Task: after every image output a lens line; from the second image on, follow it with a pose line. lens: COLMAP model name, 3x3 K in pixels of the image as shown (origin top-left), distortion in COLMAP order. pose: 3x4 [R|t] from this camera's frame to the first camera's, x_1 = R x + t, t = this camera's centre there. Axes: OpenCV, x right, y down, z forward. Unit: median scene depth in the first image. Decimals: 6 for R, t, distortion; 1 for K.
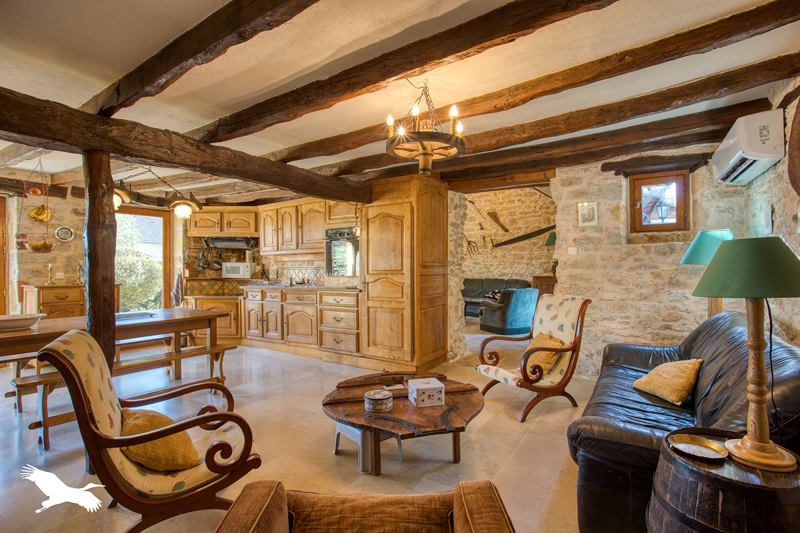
lens RADIAL K [[393.6, 0, 403.0], [0, 393.6, 267.9], [0, 0, 1]] dist [-0.027283, 0.001743]
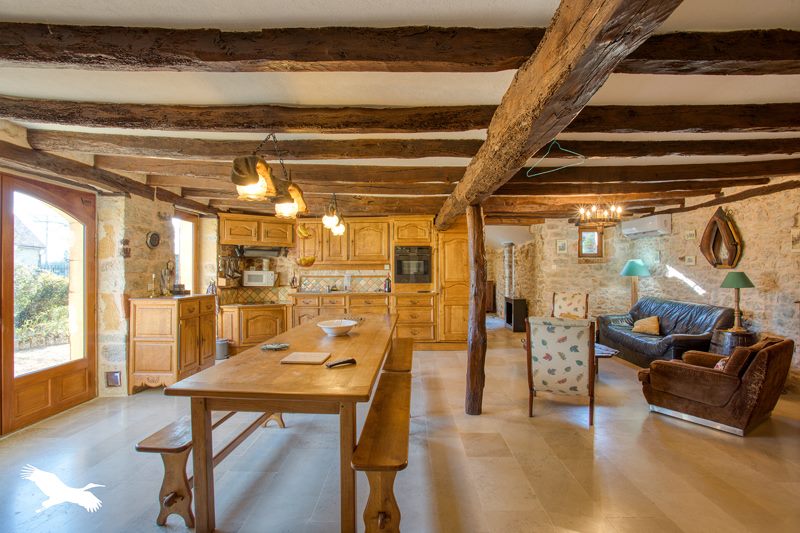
lens RADIAL K [[393.6, 0, 412.2], [0, 393.6, 265.8], [0, 0, 1]] dist [-0.027283, 0.001743]
pose [[0.832069, 0.010616, 0.554571, -0.930998], [-0.003067, 0.999890, -0.014538, -0.018701], [-0.554664, 0.010396, 0.832010, -0.085858]]
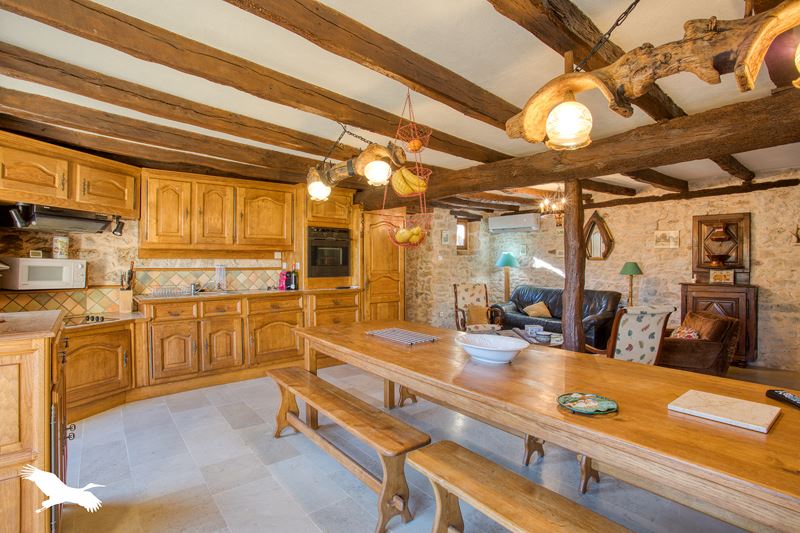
lens RADIAL K [[393.6, 0, 408.1], [0, 393.6, 265.5], [0, 0, 1]] dist [-0.027283, 0.001743]
pose [[0.279916, 0.002469, 0.960021, -1.105937], [-0.001781, 0.999996, -0.002053, -0.006439], [-0.960023, -0.001135, 0.279920, 0.579061]]
